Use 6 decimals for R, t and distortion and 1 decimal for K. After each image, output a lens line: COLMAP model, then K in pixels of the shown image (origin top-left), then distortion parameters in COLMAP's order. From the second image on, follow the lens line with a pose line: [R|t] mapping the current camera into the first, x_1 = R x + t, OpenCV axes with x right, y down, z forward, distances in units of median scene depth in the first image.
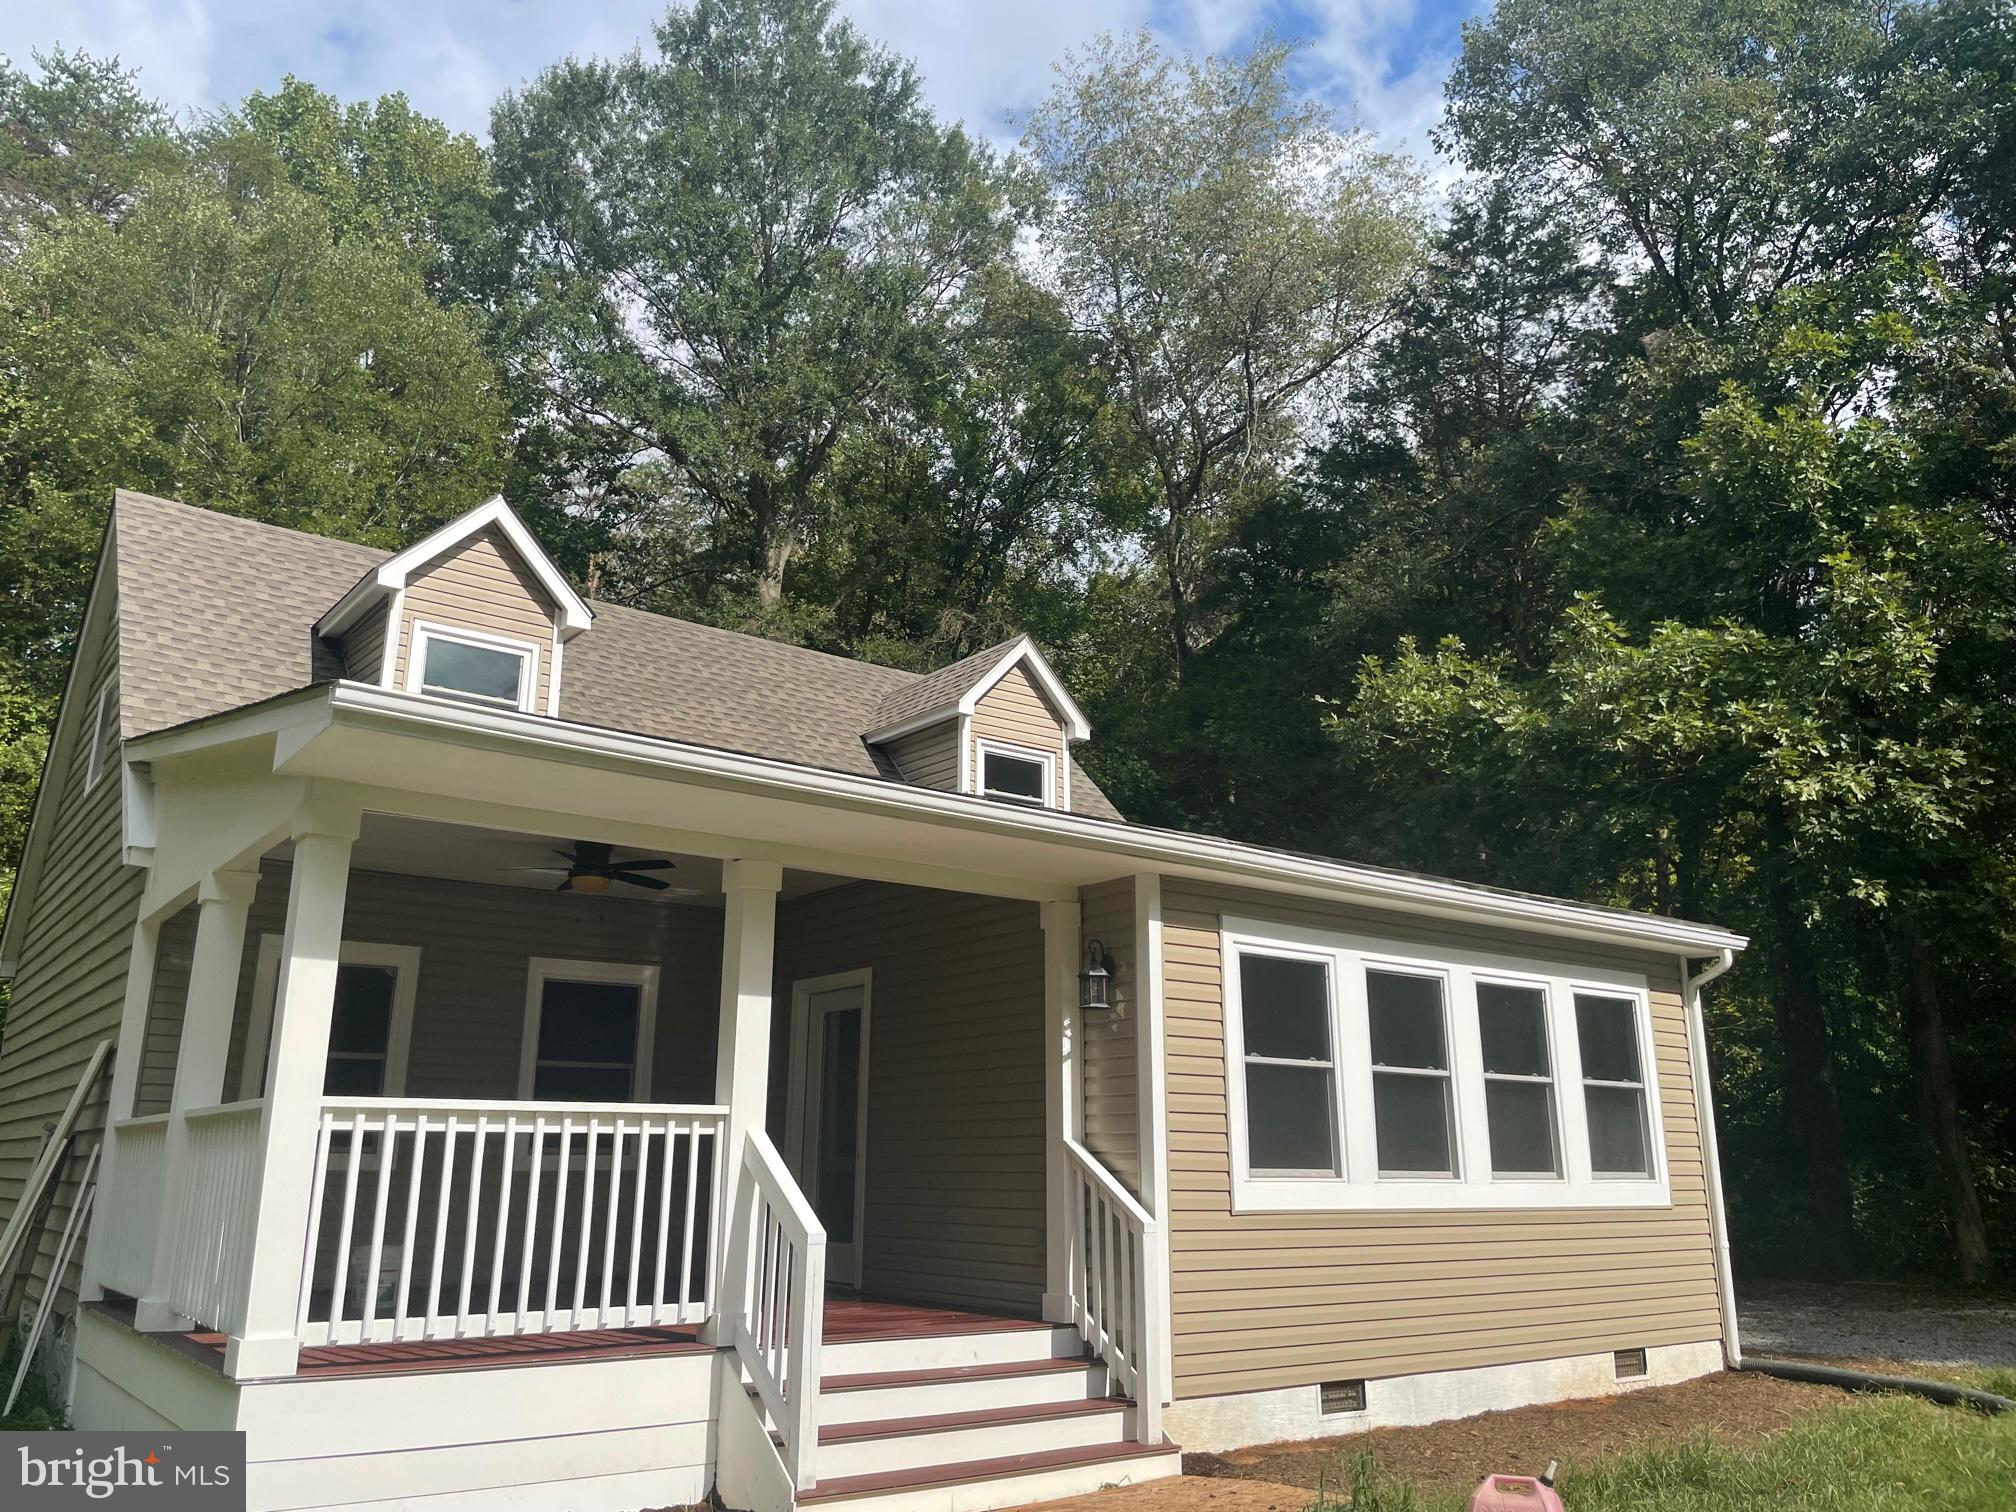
lens RADIAL K [[1534.2, 0, 996.2], [0, 1534.2, 753.2], [0, 0, 1]] dist [0.057859, -0.084129]
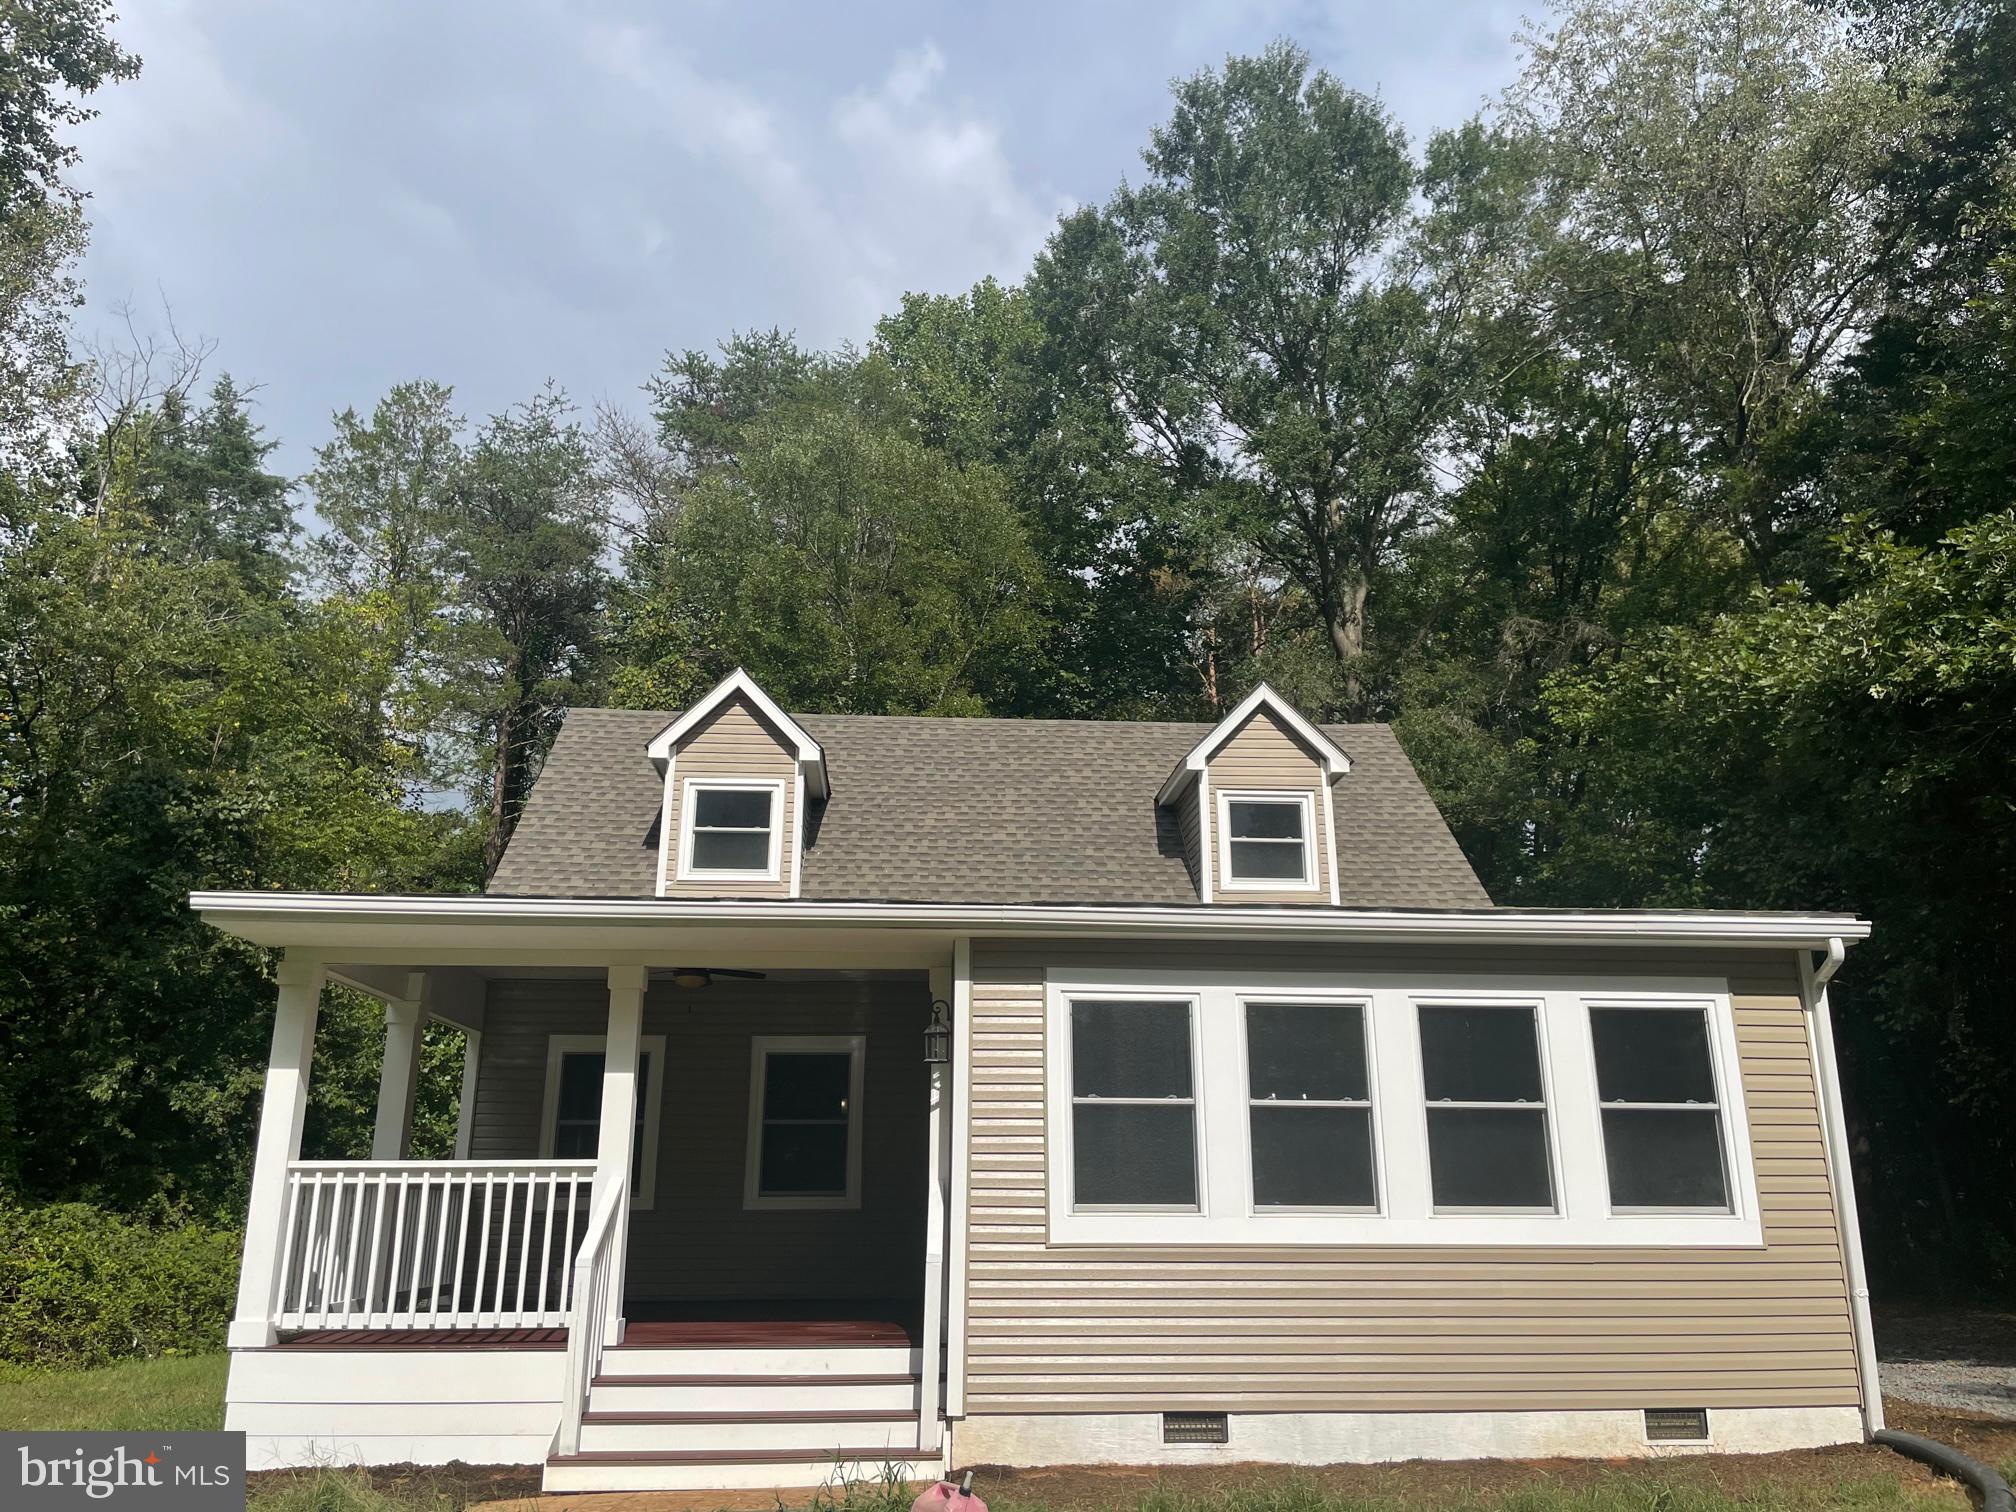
lens RADIAL K [[1526.0, 0, 1008.0], [0, 1526.0, 756.0], [0, 0, 1]] dist [0.073848, -0.115624]
pose [[0.839513, -0.158131, -0.519819, 0.638595], [0.145923, 0.987182, -0.064637, 0.021093], [0.523378, -0.021590, 0.851827, 0.065154]]
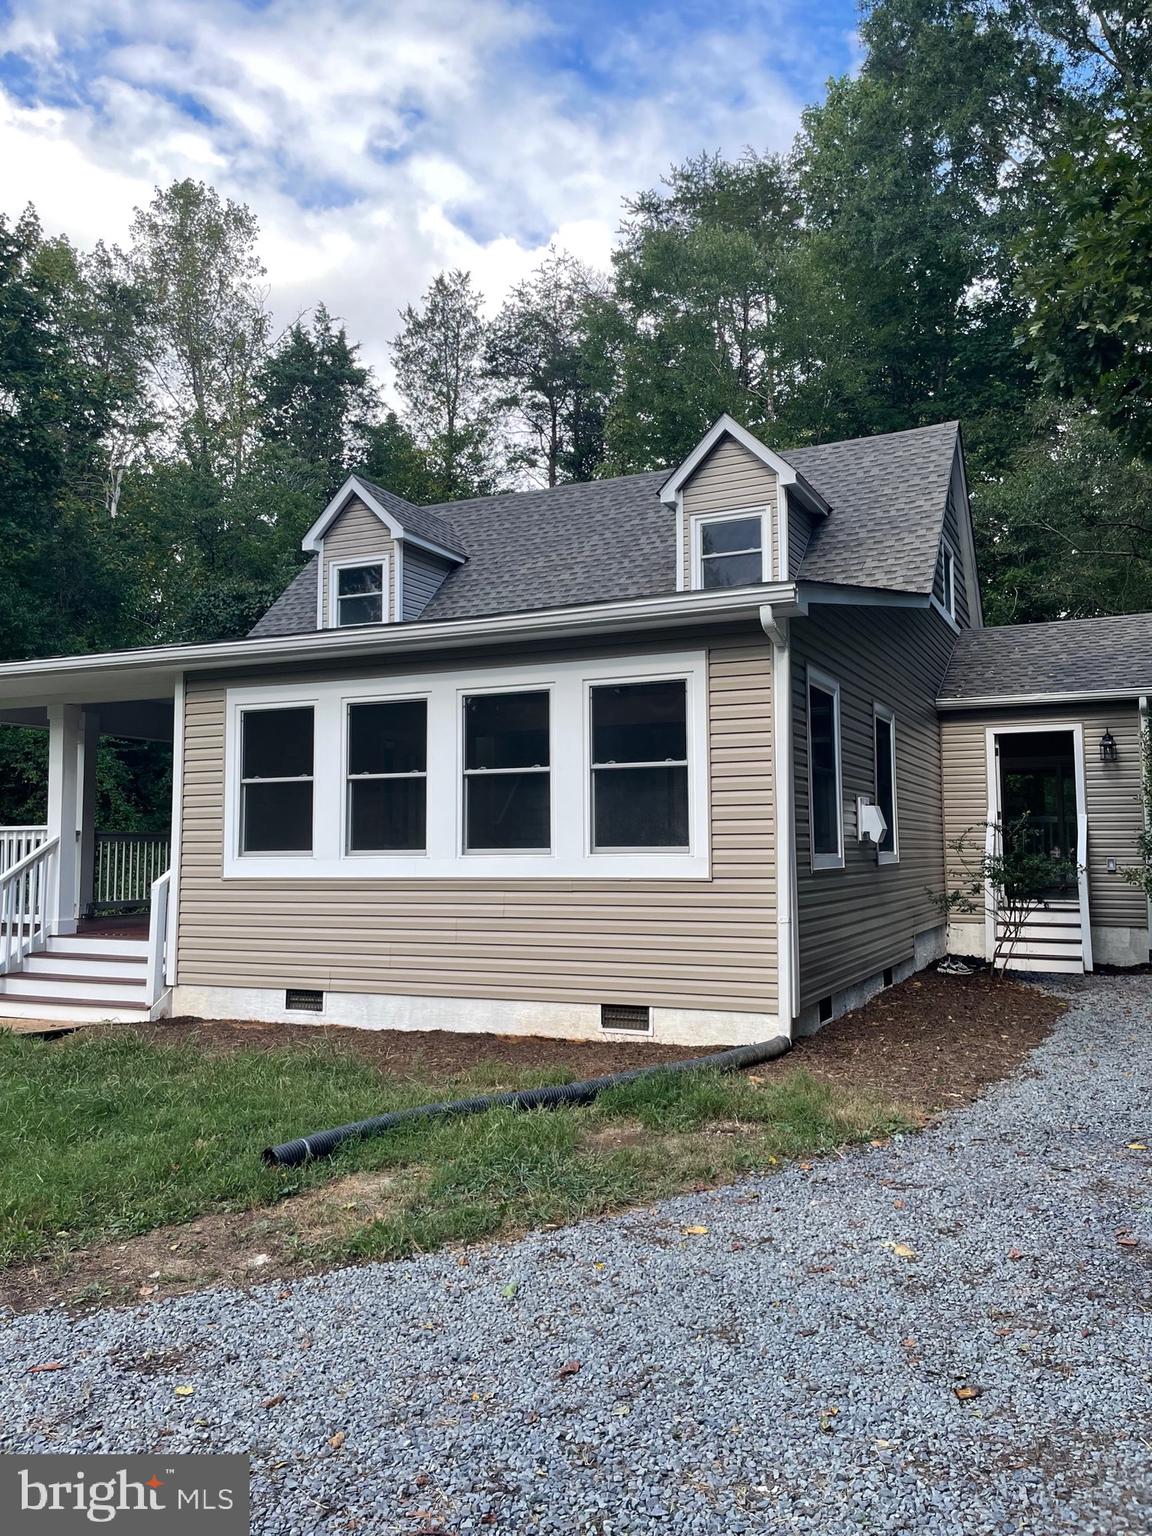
lens RADIAL K [[1162.7, 0, 585.2], [0, 1162.7, 767.9], [0, 0, 1]] dist [0.073848, -0.115624]
pose [[0.476695, -0.071966, -0.876118, 1.180962], [0.239962, 0.969445, 0.050931, 0.185875], [0.845683, -0.234514, 0.479399, 0.659875]]
